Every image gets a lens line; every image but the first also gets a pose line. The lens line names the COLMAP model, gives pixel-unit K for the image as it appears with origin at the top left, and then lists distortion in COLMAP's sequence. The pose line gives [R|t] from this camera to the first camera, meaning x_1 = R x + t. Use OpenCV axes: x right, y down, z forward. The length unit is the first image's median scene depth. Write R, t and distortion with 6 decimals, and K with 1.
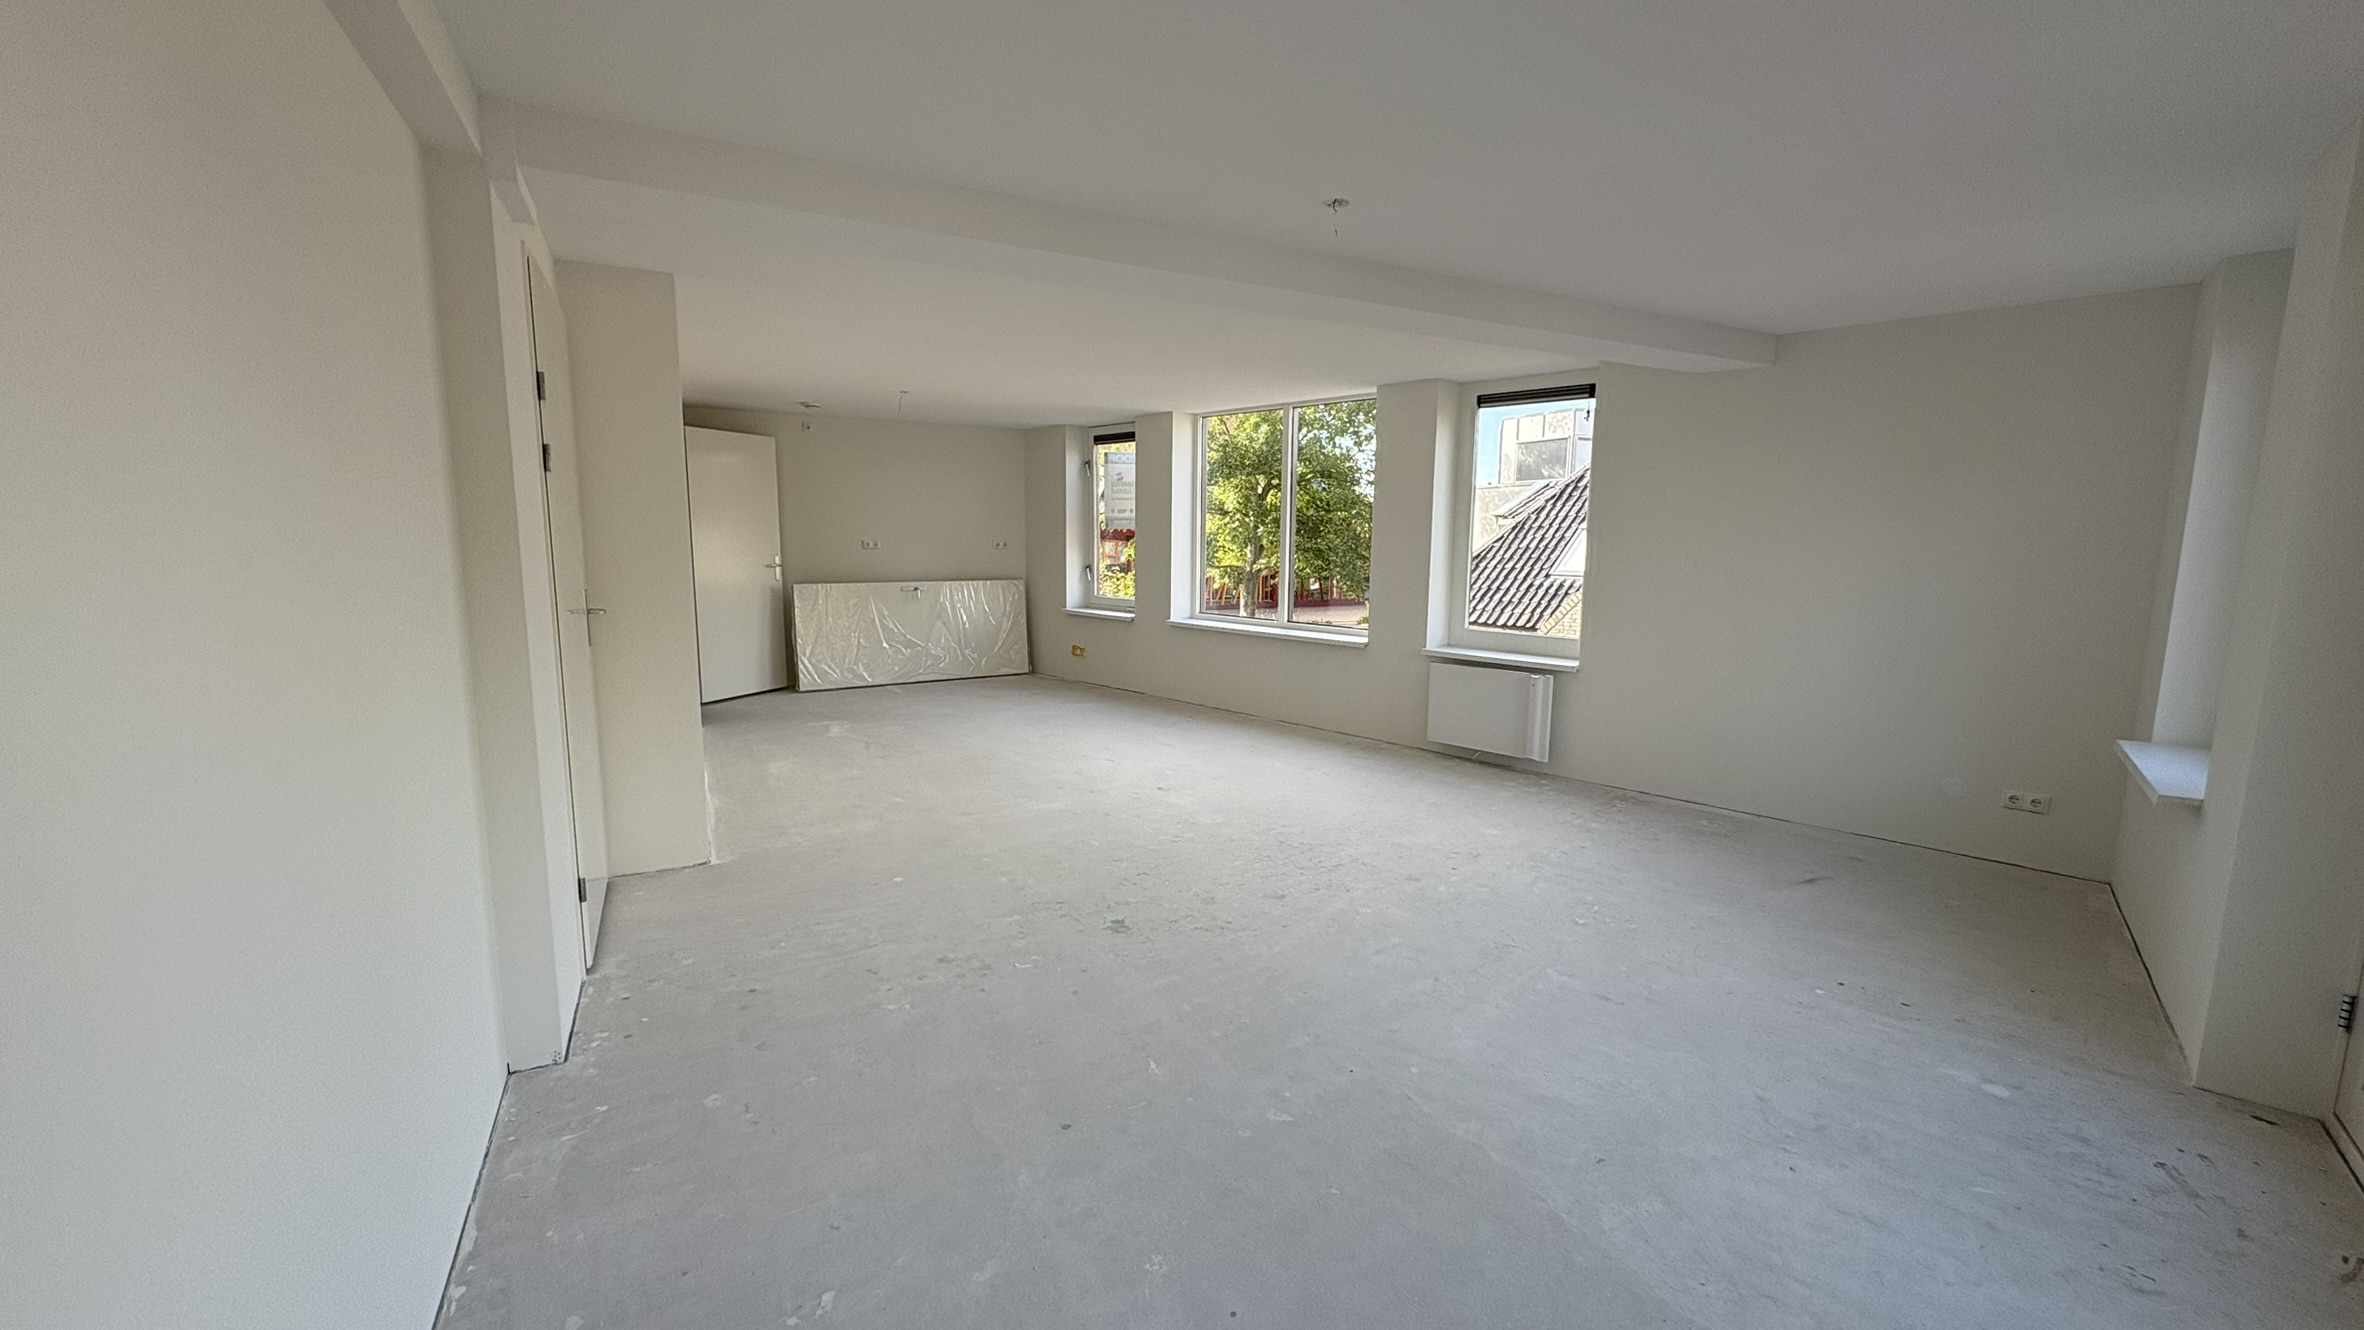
lens RADIAL K [[947.3, 0, 1194.4], [0, 947.3, 662.1], [0, 0, 1]] dist [0.000172, -0.000093]
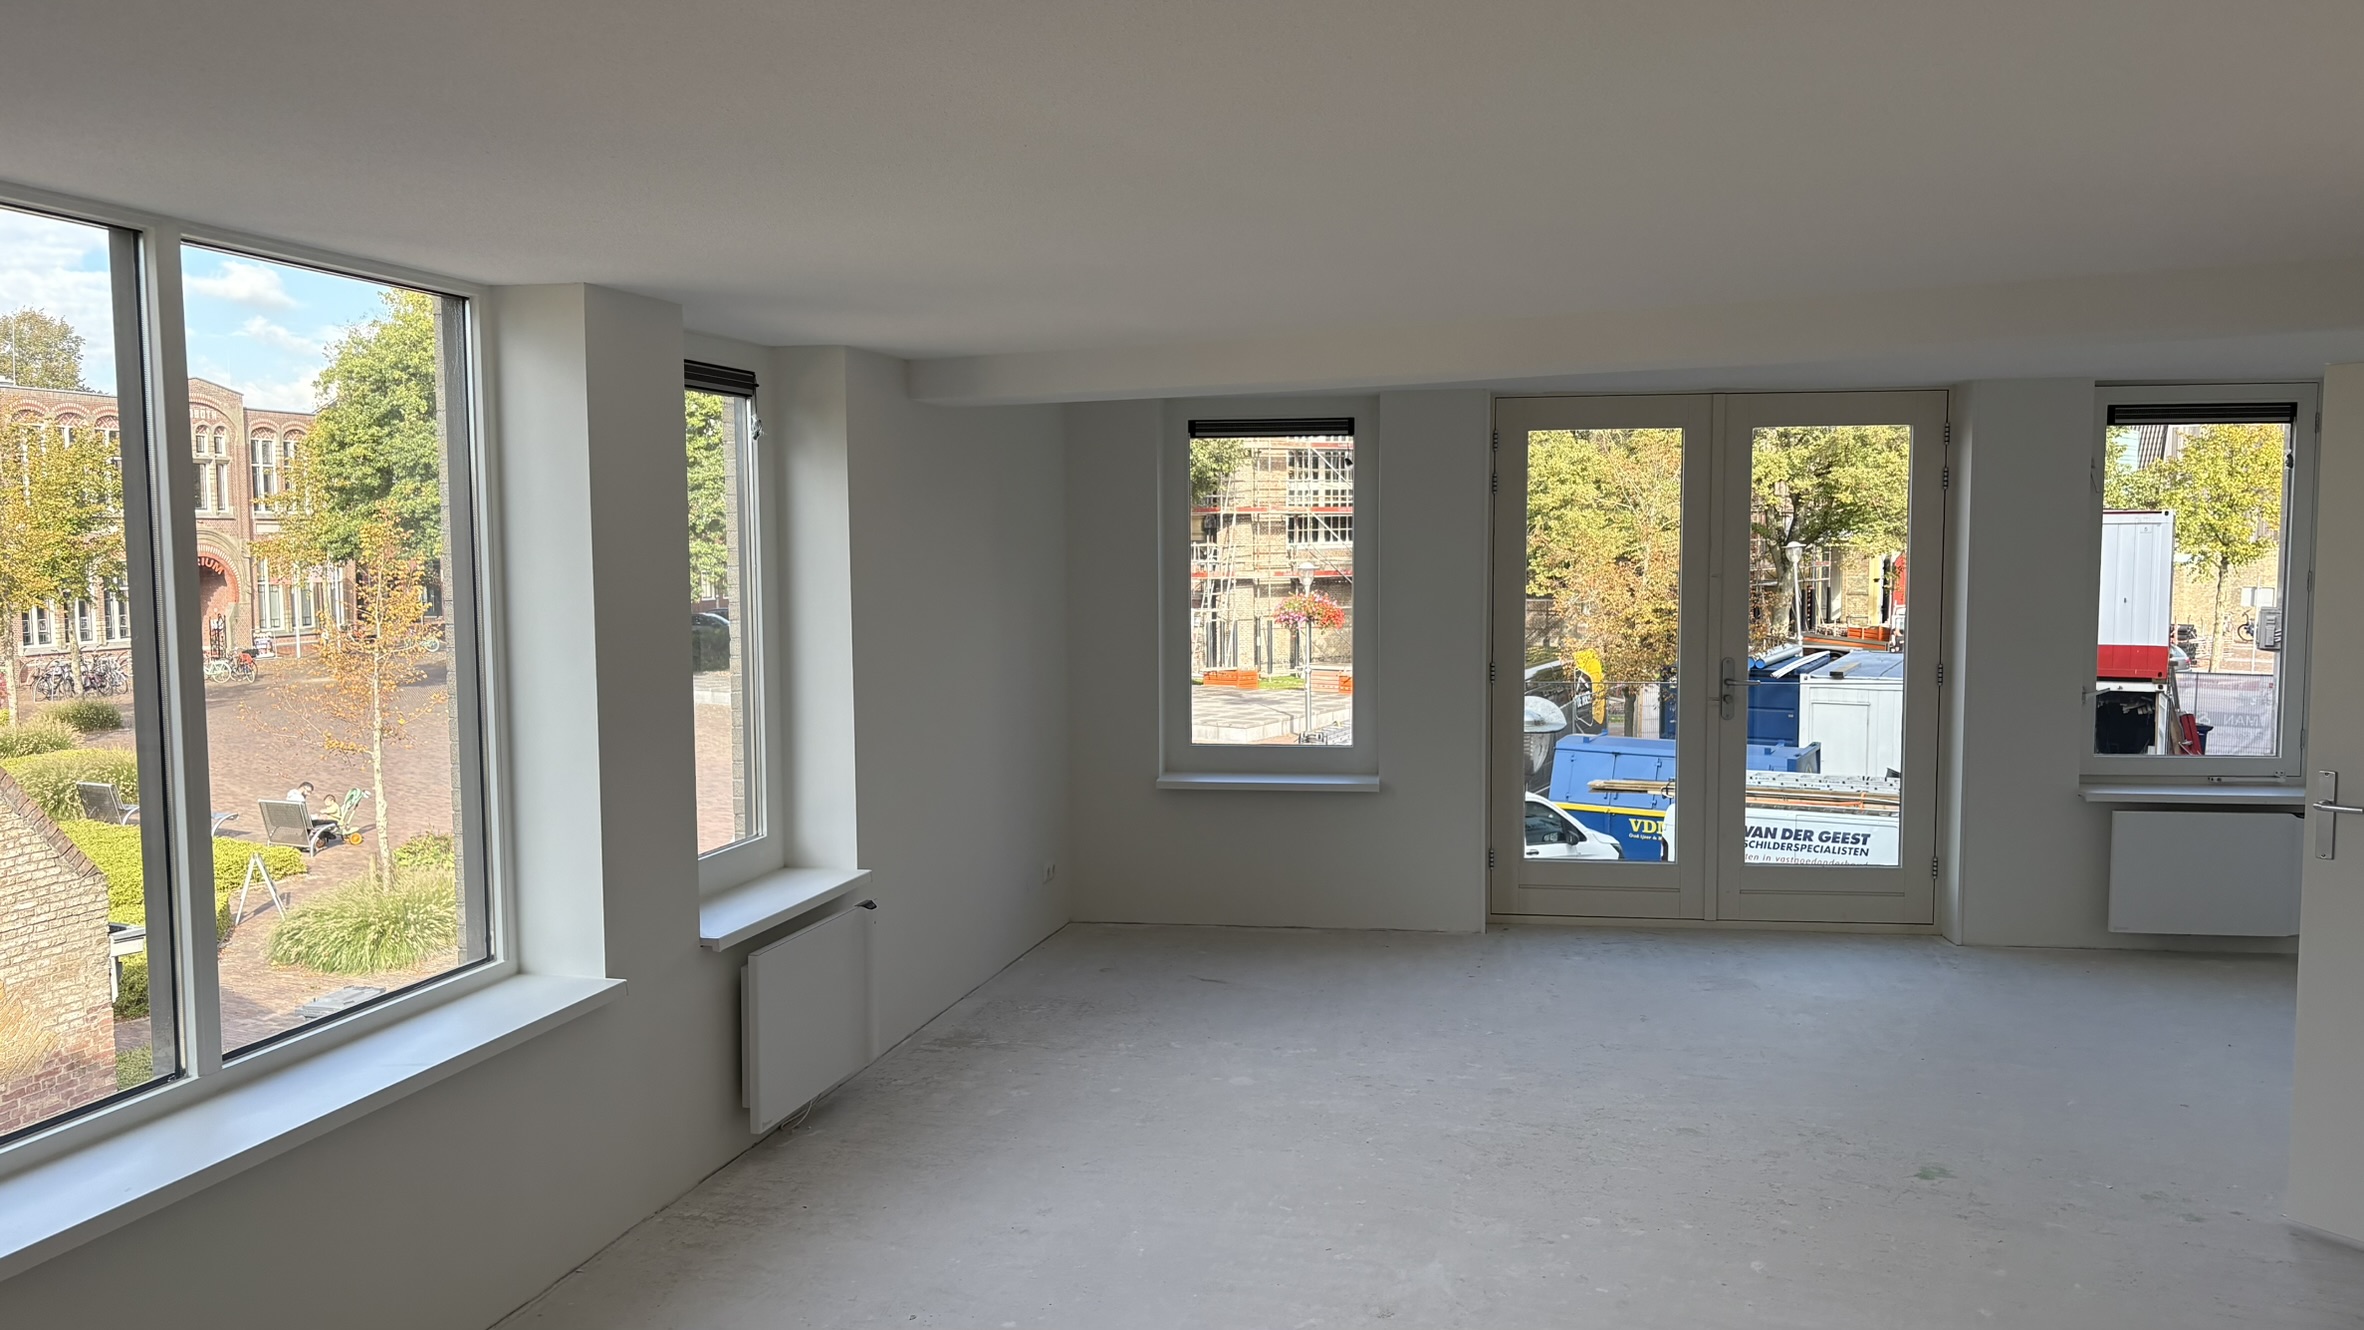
lens RADIAL K [[1910.0, 0, 1183.0], [0, 1910.0, 676.7], [0, 0, 1]] dist [0.015472, 0.005366]
pose [[-0.547195, -0.074723, 0.833663, -1.020688], [0.114059, 0.980059, 0.162710, -0.431834], [-0.829197, 0.184121, -0.527761, 2.291167]]
